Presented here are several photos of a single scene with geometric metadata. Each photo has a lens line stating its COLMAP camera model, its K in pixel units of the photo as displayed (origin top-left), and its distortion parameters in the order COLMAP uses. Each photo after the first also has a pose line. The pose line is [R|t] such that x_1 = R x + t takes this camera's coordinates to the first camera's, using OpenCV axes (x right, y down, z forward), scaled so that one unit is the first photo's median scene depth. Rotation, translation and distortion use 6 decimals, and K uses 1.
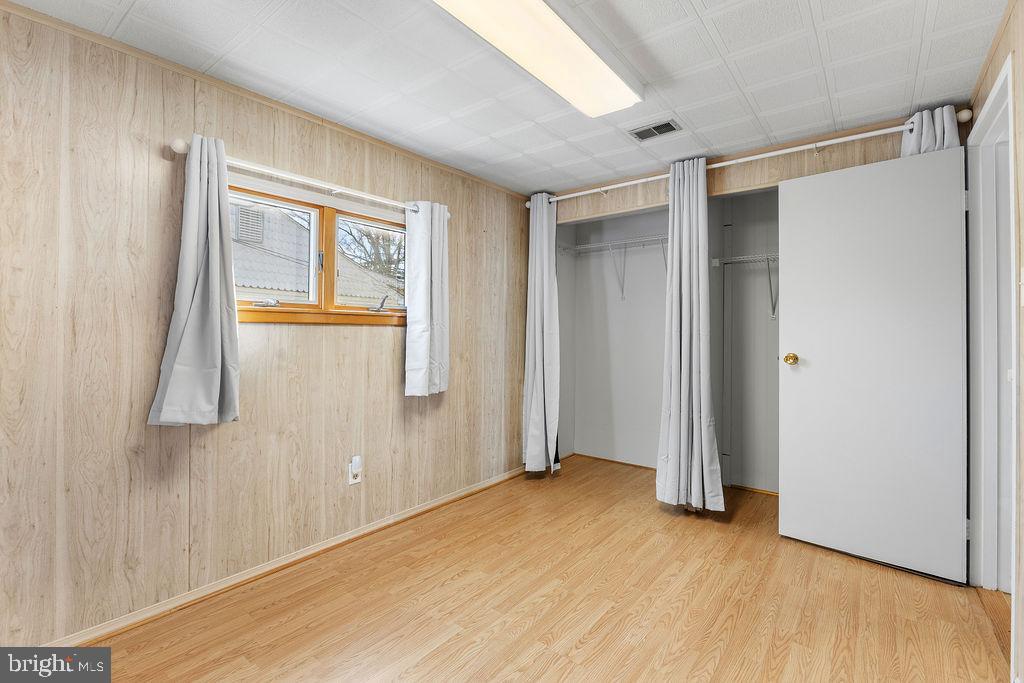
lens RADIAL K [[469.9, 0, 512.6], [0, 469.9, 337.8], [0, 0, 1]] dist [-0.003472, 0.000048]
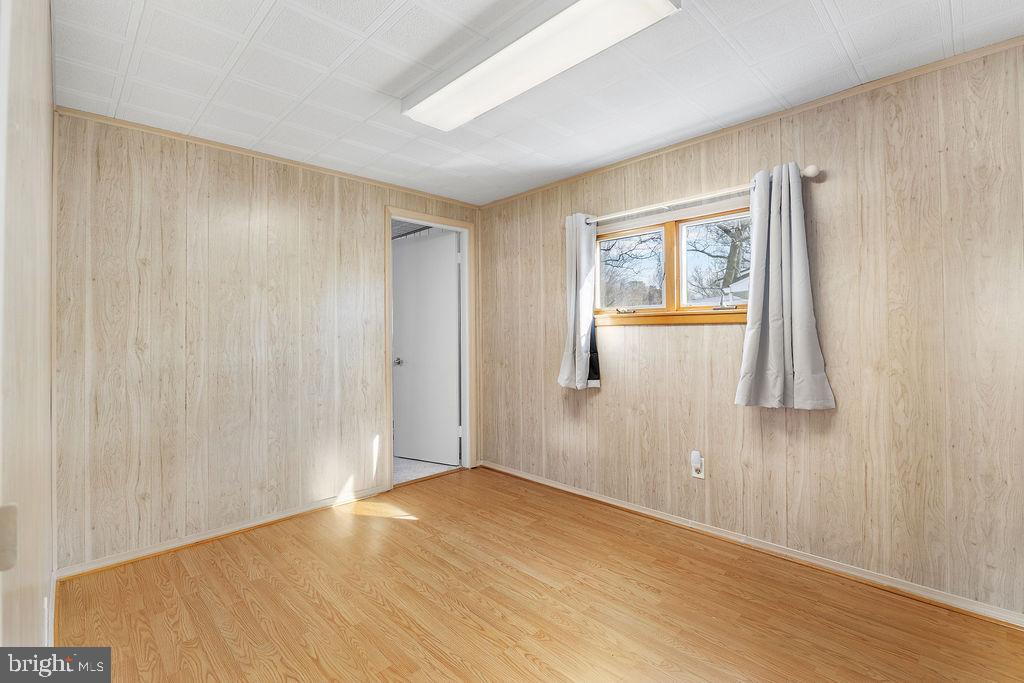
lens RADIAL K [[469.9, 0, 512.8], [0, 469.9, 332.8], [0, 0, 1]] dist [-0.003472, 0.000048]
pose [[-0.133142, -0.001497, -0.991096, 0.761439], [-0.002326, 0.999997, -0.001198, -0.006540], [0.991094, 0.002146, -0.133145, 0.752056]]
